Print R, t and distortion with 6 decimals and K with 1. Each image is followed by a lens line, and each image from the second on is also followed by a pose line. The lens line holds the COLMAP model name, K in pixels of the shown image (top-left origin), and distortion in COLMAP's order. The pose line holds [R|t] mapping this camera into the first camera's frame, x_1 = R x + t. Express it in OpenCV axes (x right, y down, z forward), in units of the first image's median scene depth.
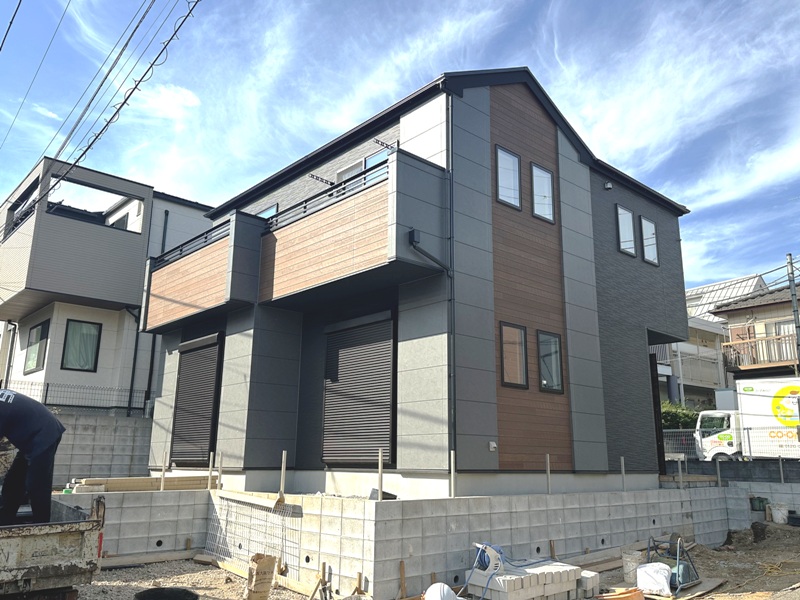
lens RADIAL K [[650.2, 0, 400.0], [0, 650.2, 300.0], [0, 0, 1]] dist [0.010452, -0.009527]
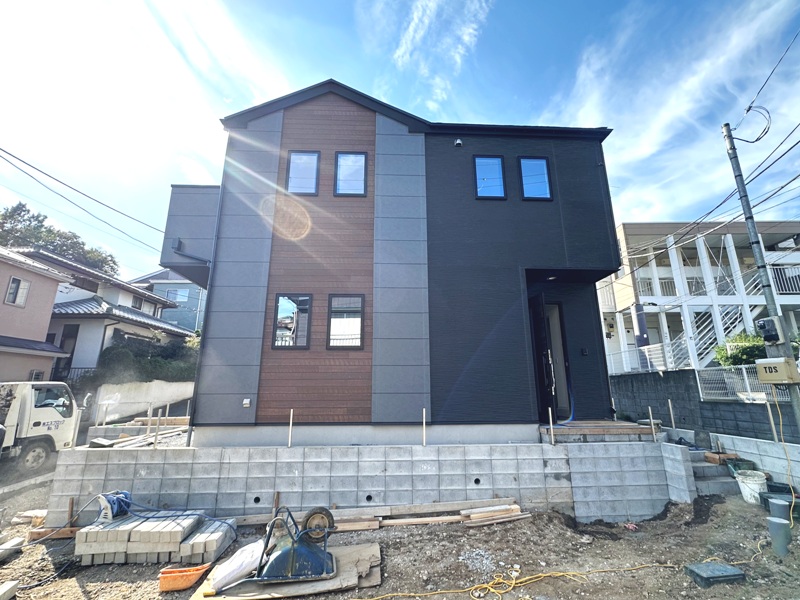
lens RADIAL K [[344.4, 0, 401.2], [0, 344.4, 320.6], [0, 0, 1]] dist [0.001962, -0.000002]
pose [[0.773235, -0.156559, -0.614490, 0.701580], [0.165239, 0.985311, -0.043111, 0.142786], [0.612213, -0.068202, 0.787746, 0.647677]]
